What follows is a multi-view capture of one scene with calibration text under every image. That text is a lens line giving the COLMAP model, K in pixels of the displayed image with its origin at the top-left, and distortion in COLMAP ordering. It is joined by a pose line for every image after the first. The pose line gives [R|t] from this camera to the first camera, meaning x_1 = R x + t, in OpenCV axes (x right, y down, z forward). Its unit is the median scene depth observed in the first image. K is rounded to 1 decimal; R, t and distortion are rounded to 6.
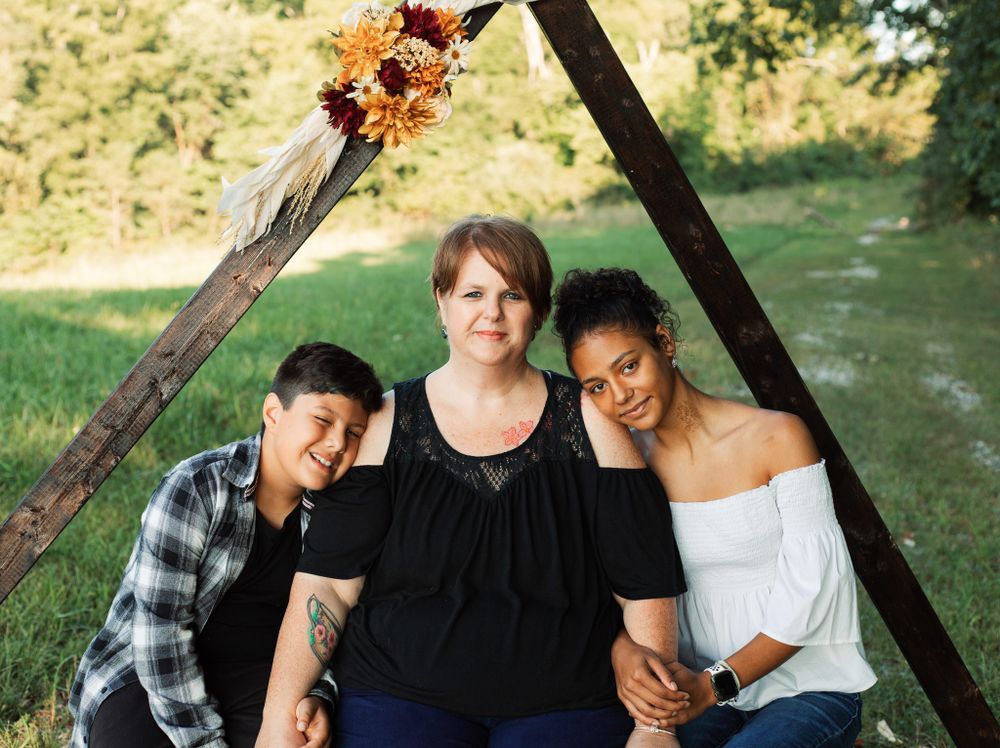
lens RADIAL K [[1419.2, 0, 496.1], [0, 1419.2, 378.8], [0, 0, 1]] dist [0.036635, 0.000000]
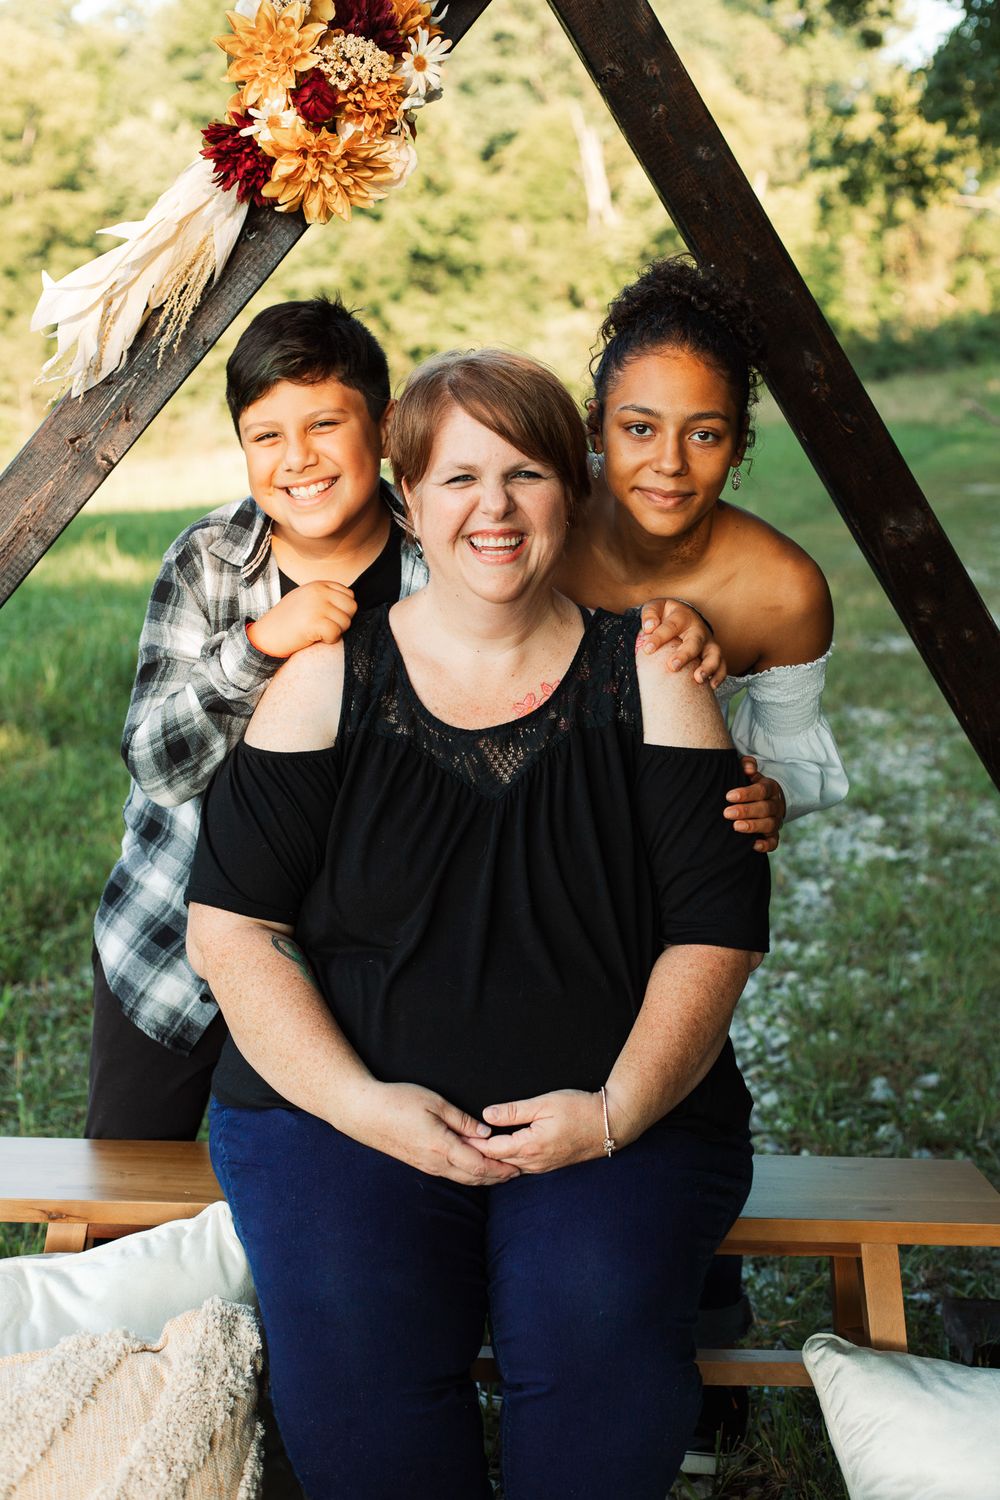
lens RADIAL K [[2780.7, 0, 503.6], [0, 2780.7, 748.9], [0, 0, 1]] dist [0.004289, 0.000000]
pose [[0.999562, -0.005932, 0.028987, -0.041842], [0.003892, 0.997546, 0.069911, -0.028096], [-0.029331, -0.069768, 0.997132, -0.290528]]
